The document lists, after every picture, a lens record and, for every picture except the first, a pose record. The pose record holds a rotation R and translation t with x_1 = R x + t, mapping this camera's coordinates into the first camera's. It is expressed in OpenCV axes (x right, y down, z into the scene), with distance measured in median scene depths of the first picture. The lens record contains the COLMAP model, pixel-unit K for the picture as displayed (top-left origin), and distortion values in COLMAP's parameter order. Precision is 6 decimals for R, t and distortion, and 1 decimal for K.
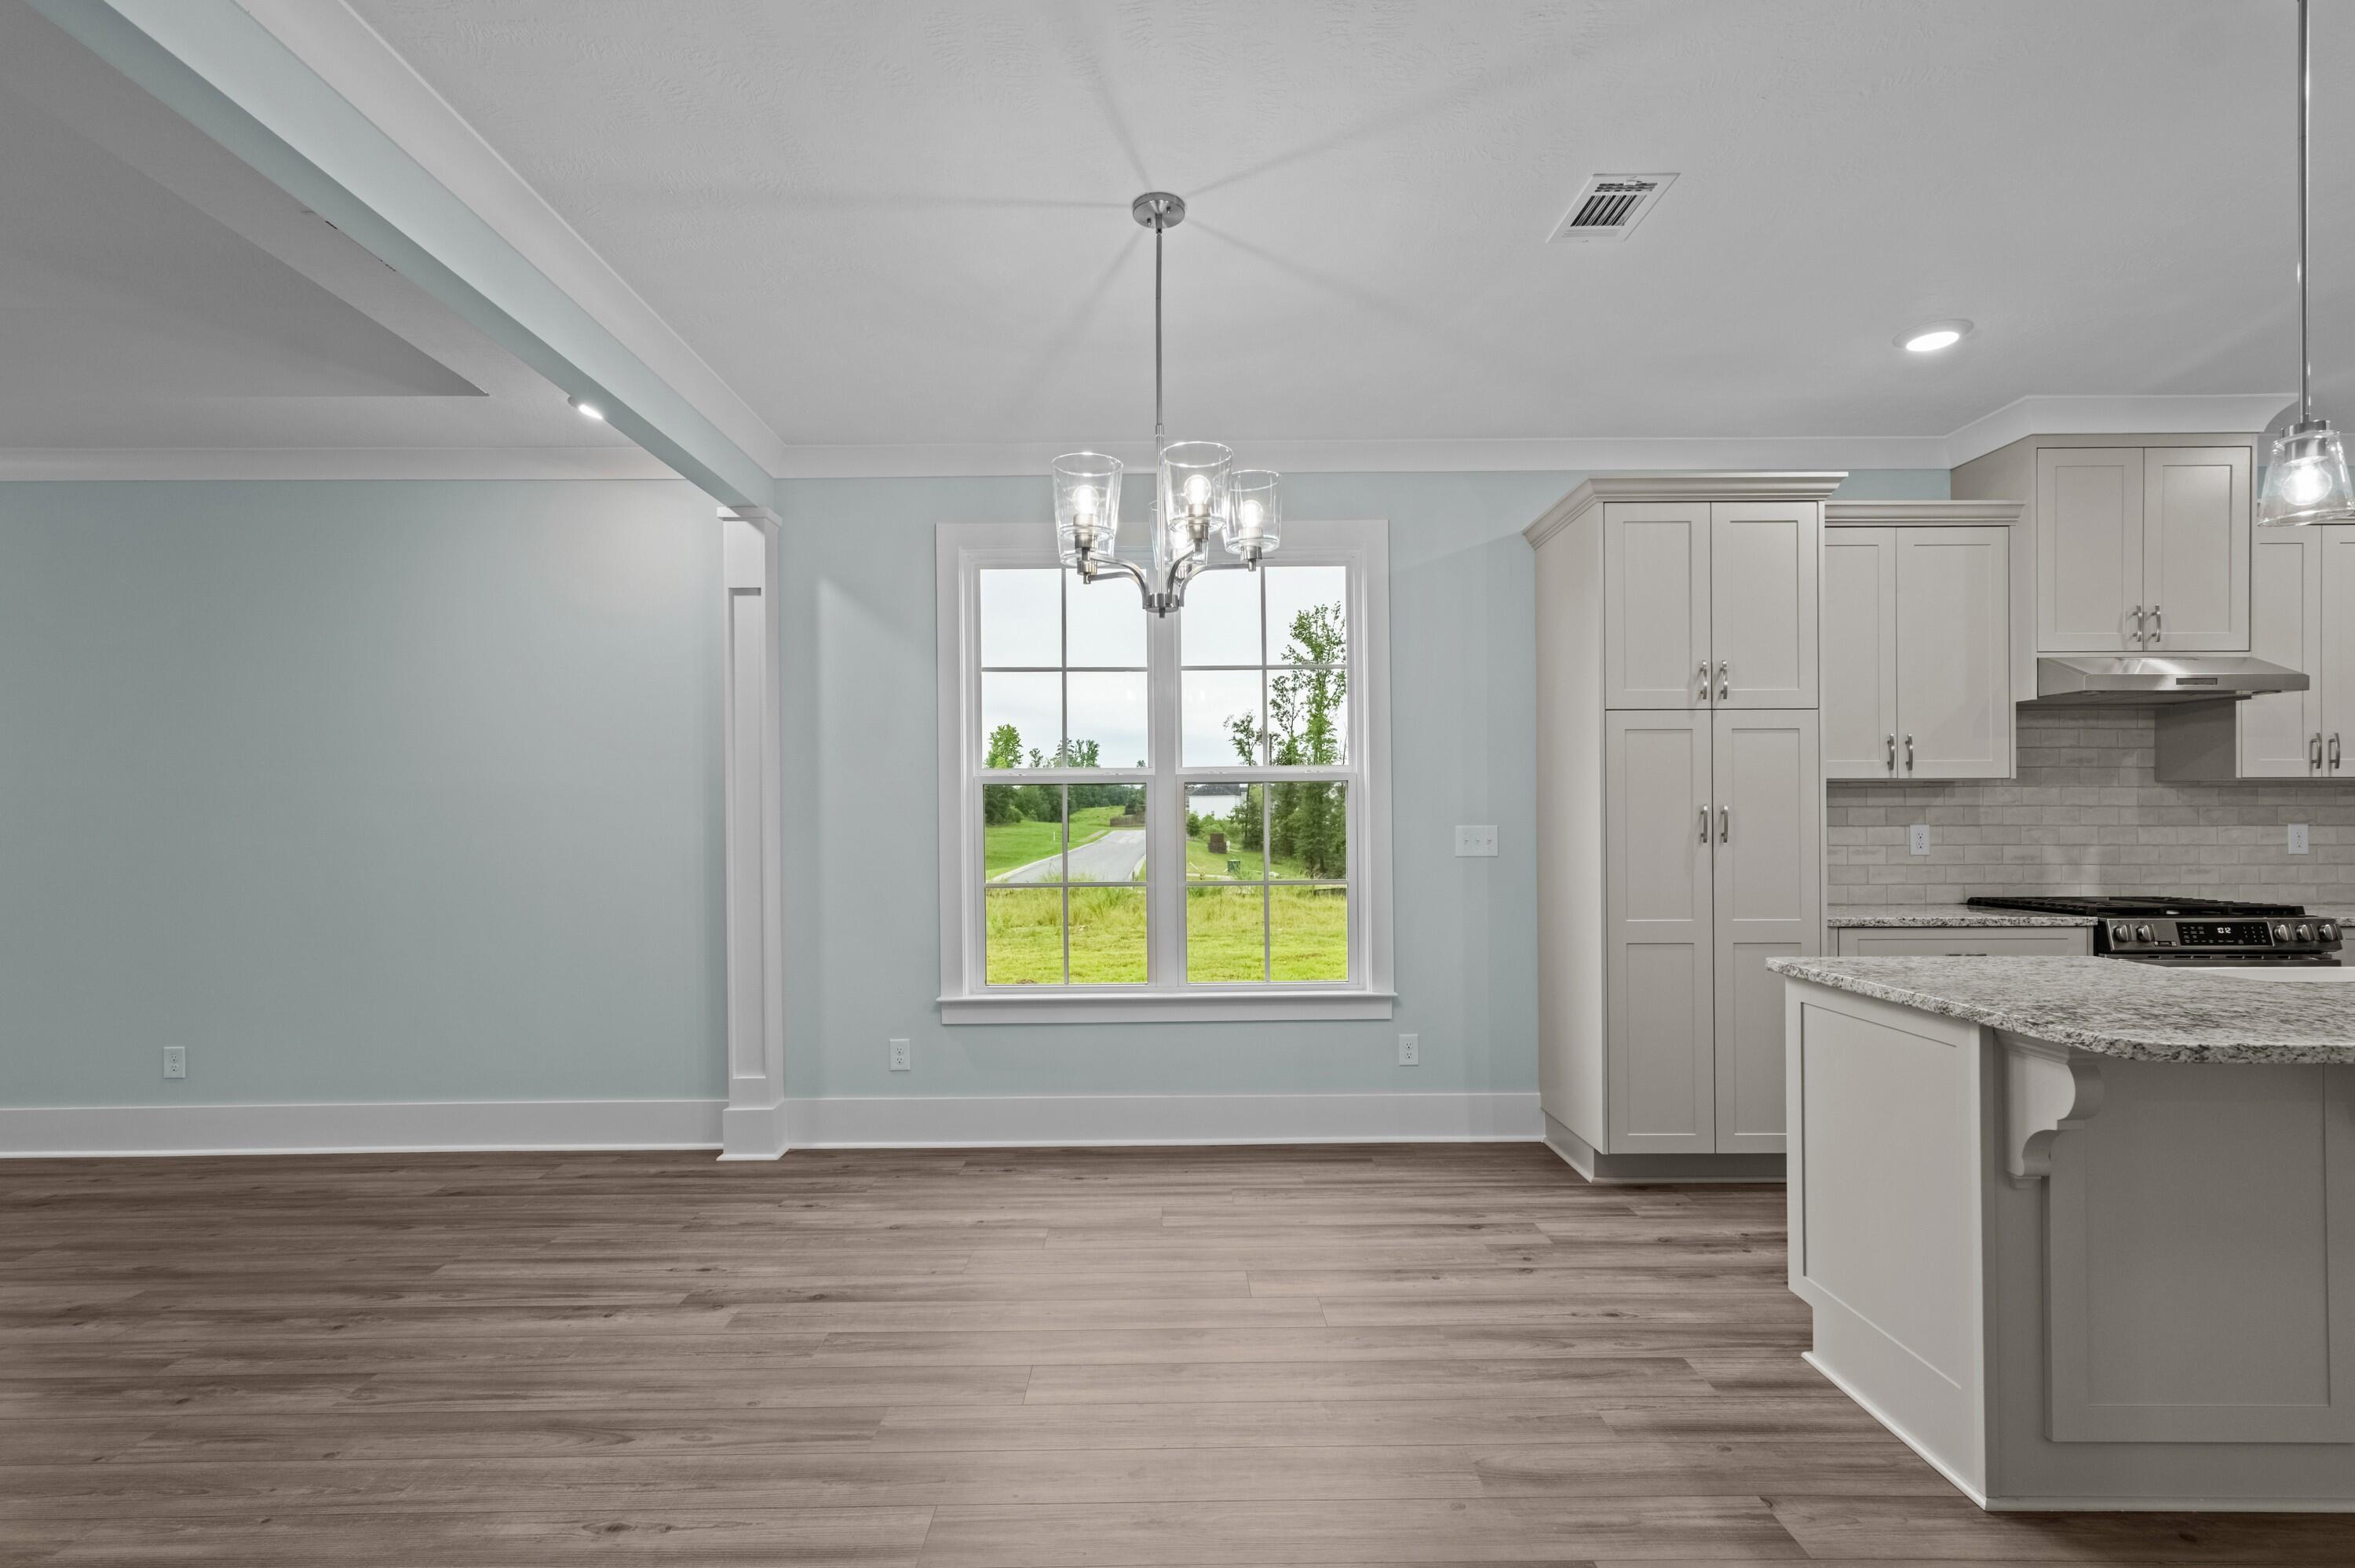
lens RADIAL K [[1084.2, 0, 1177.3], [0, 1084.2, 847.2], [0, 0, 1]] dist [0.001882, 0.001080]
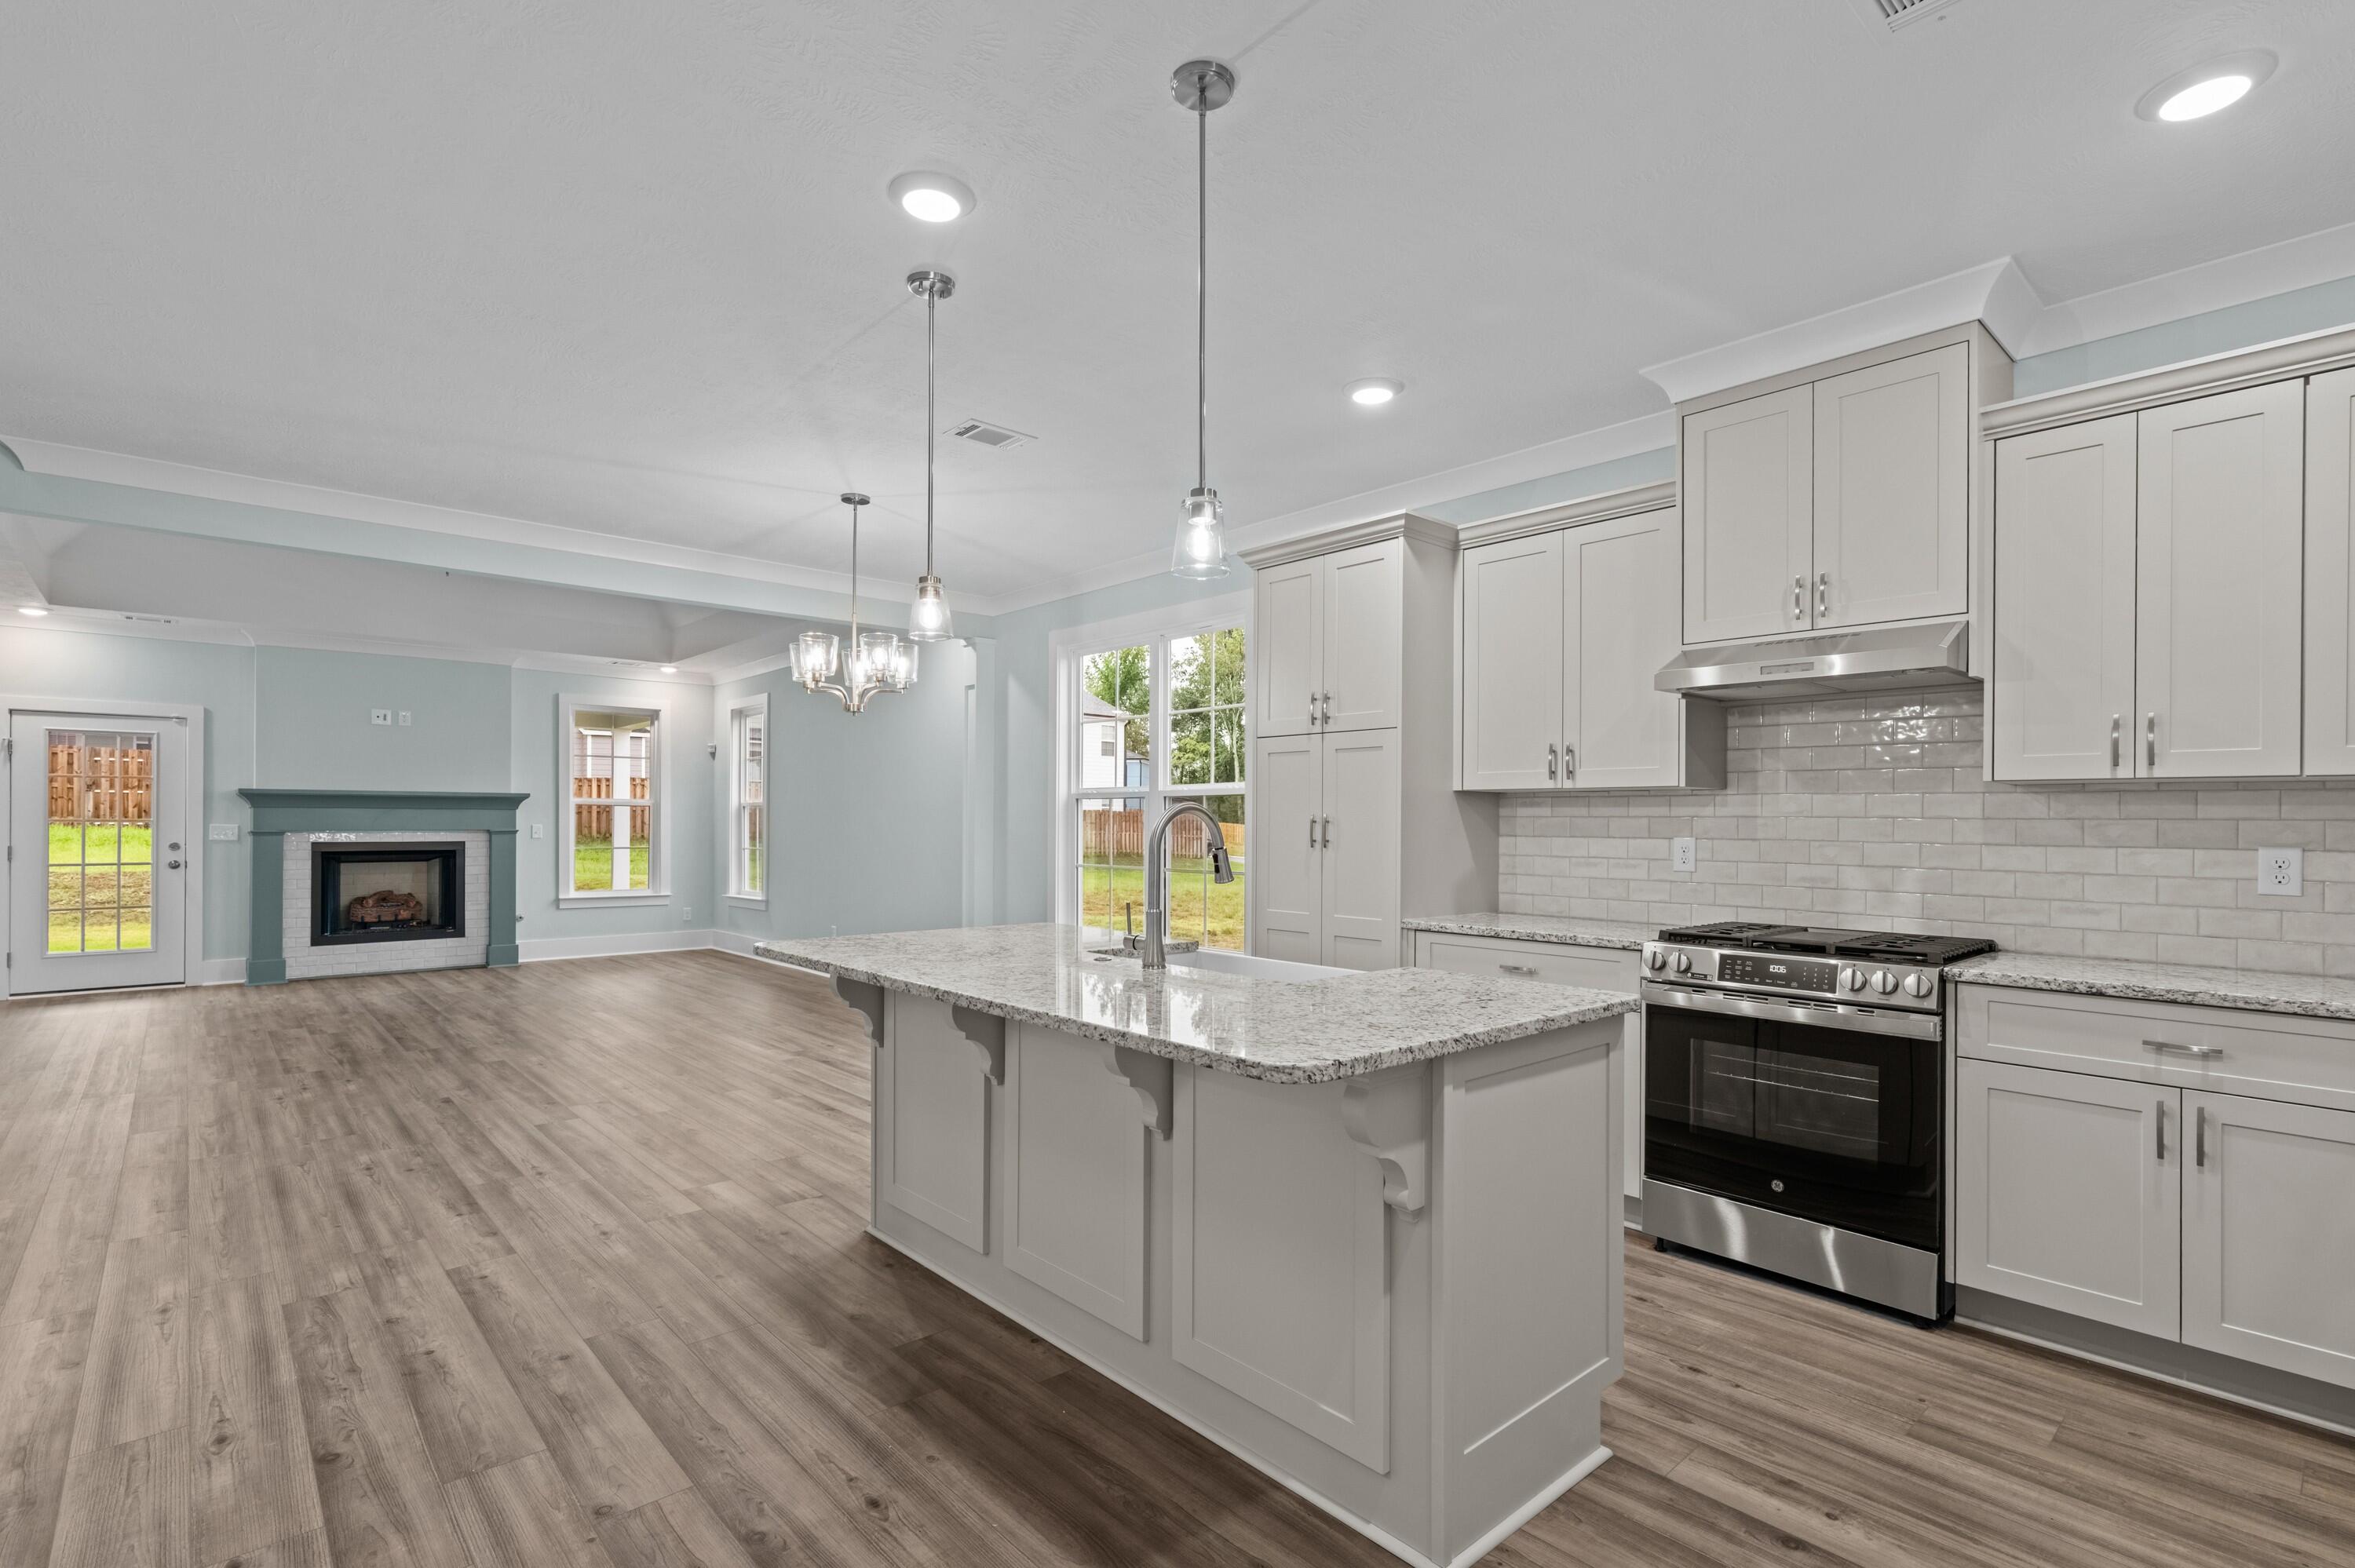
lens RADIAL K [[1084.2, 0, 1186.4], [0, 1084.2, 825.6], [0, 0, 1]] dist [0.001882, 0.001080]
pose [[0.680658, 0.012243, -0.732499, 1.095535], [-0.027466, 0.999584, -0.008815, -0.011476], [0.732086, 0.026119, 0.680711, 0.090191]]
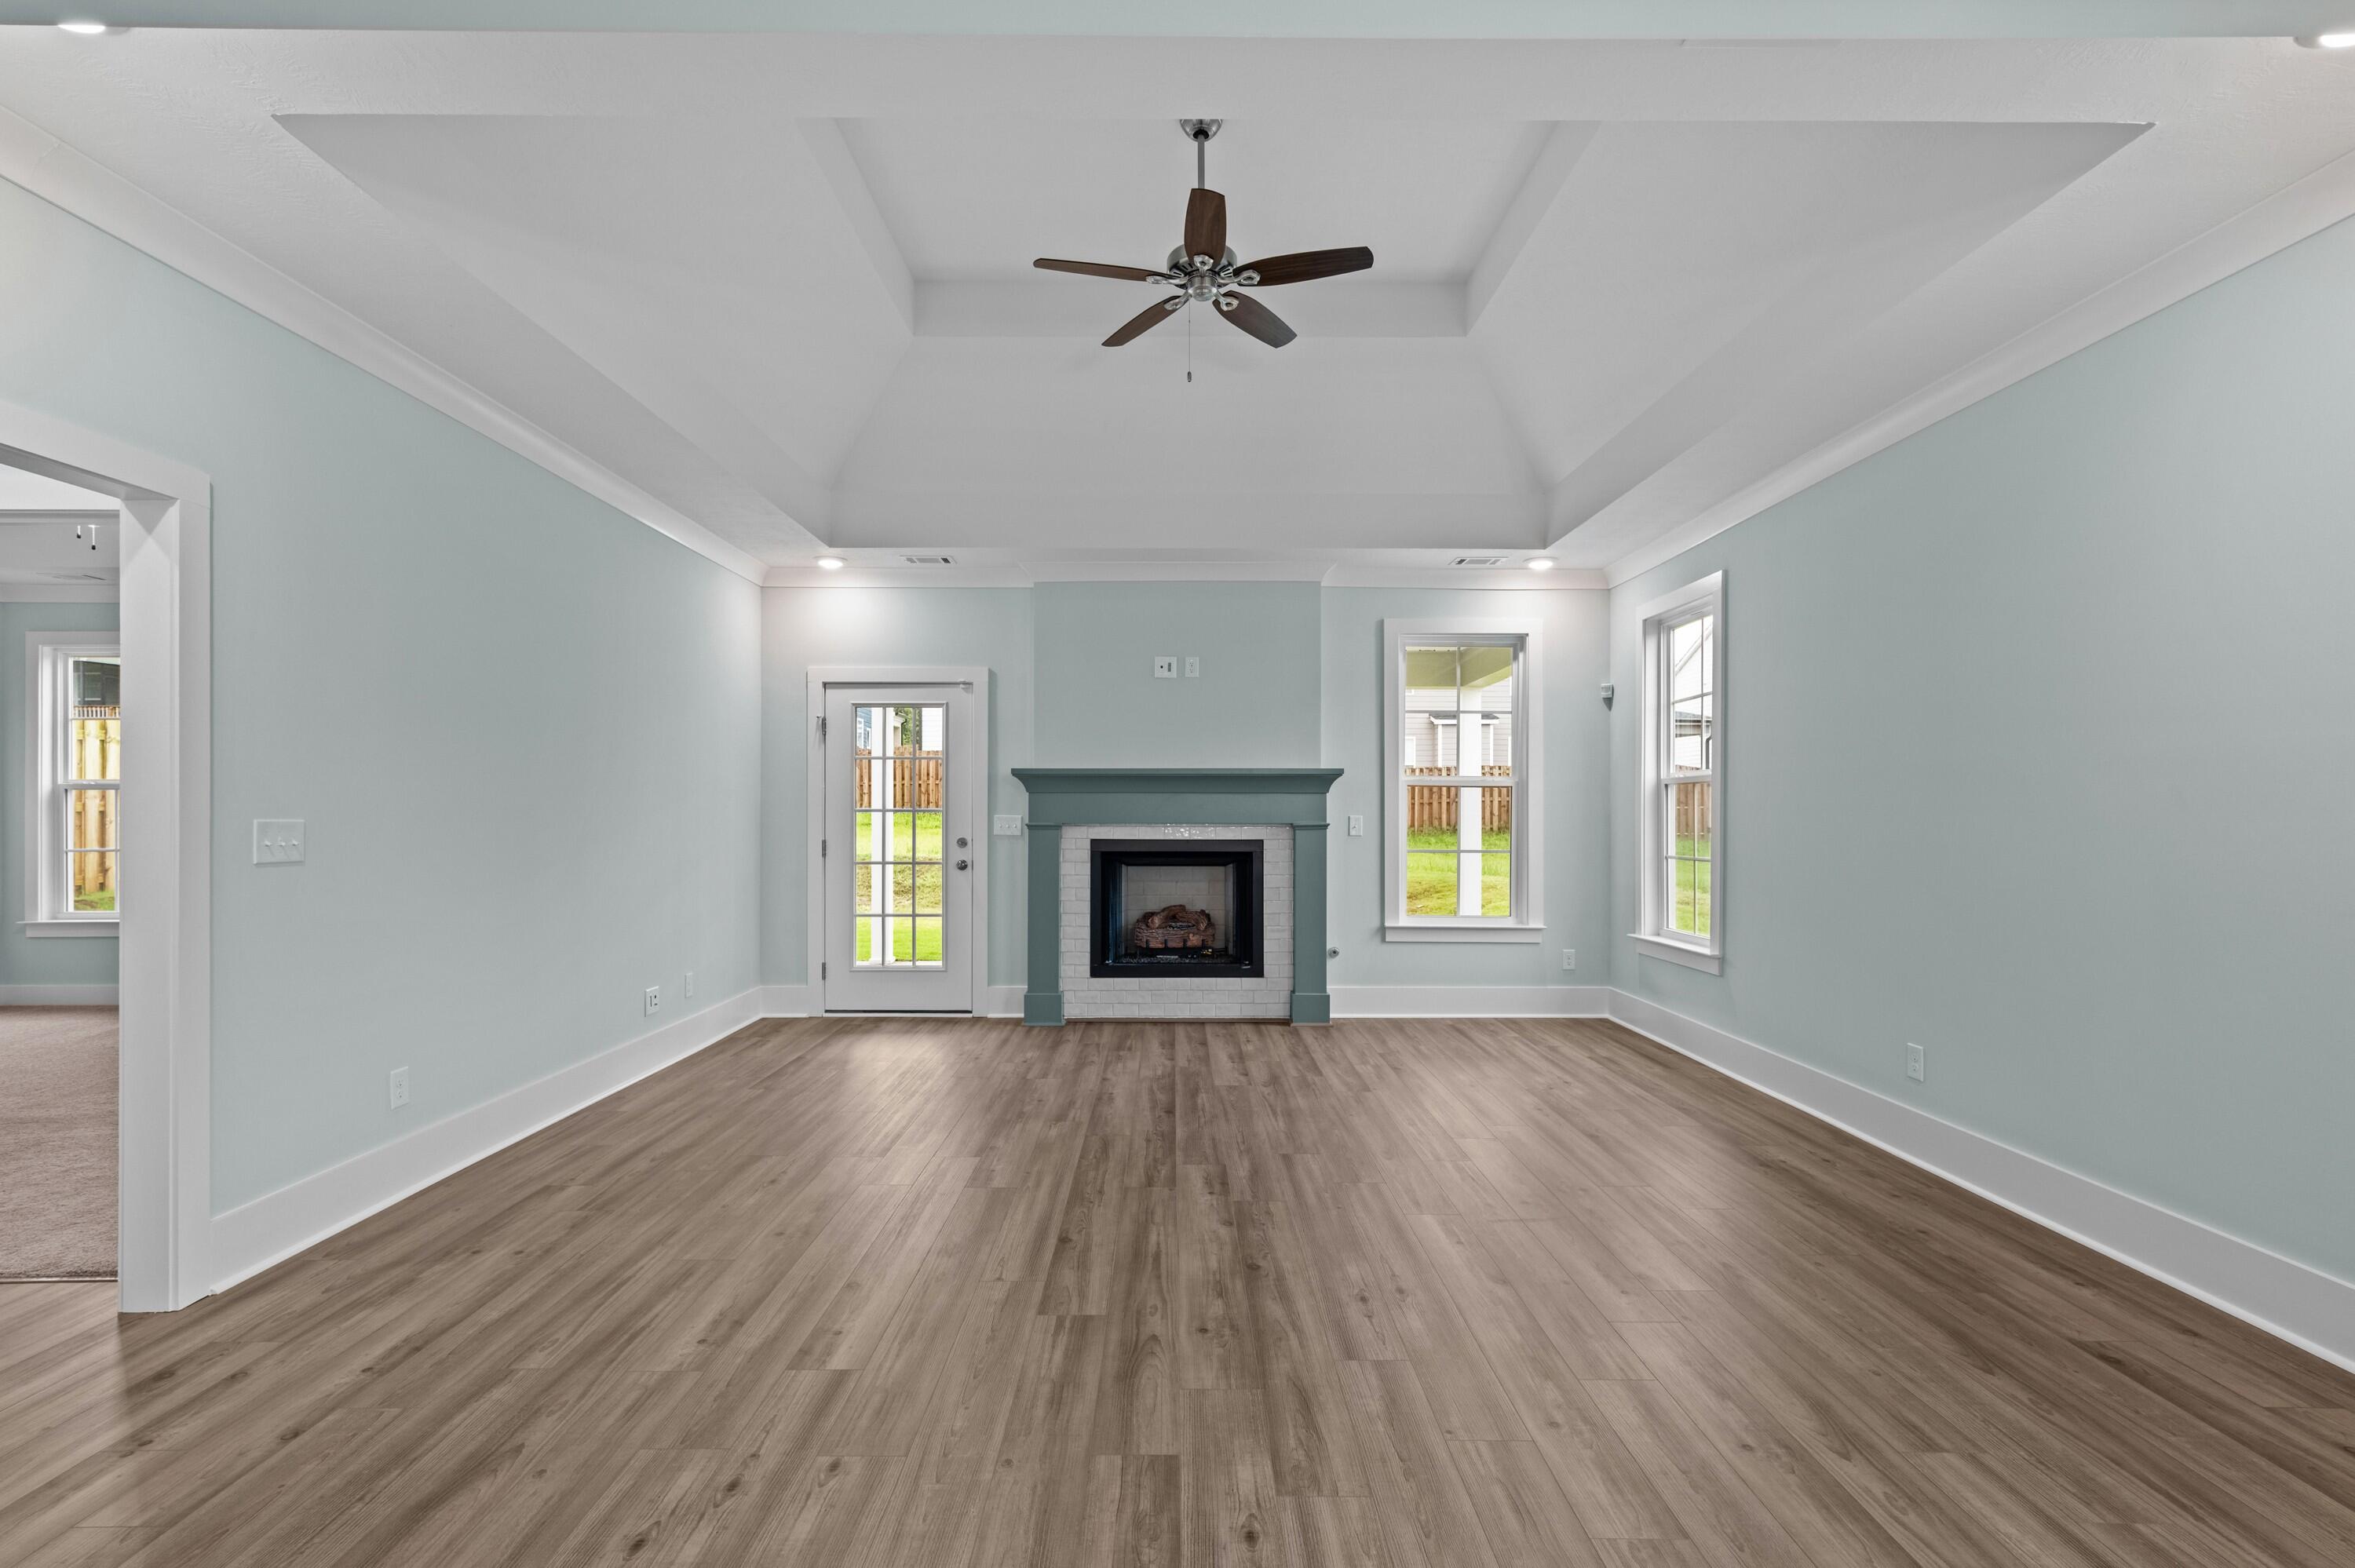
lens RADIAL K [[1084.2, 0, 1164.0], [0, 1084.2, 807.9], [0, 0, 1]] dist [0.001882, 0.001080]
pose [[-0.007994, 0.003534, -0.999962, 0.004478], [-0.026388, 0.999645, 0.003744, -0.005344], [0.999620, 0.026416, -0.007898, 0.392347]]
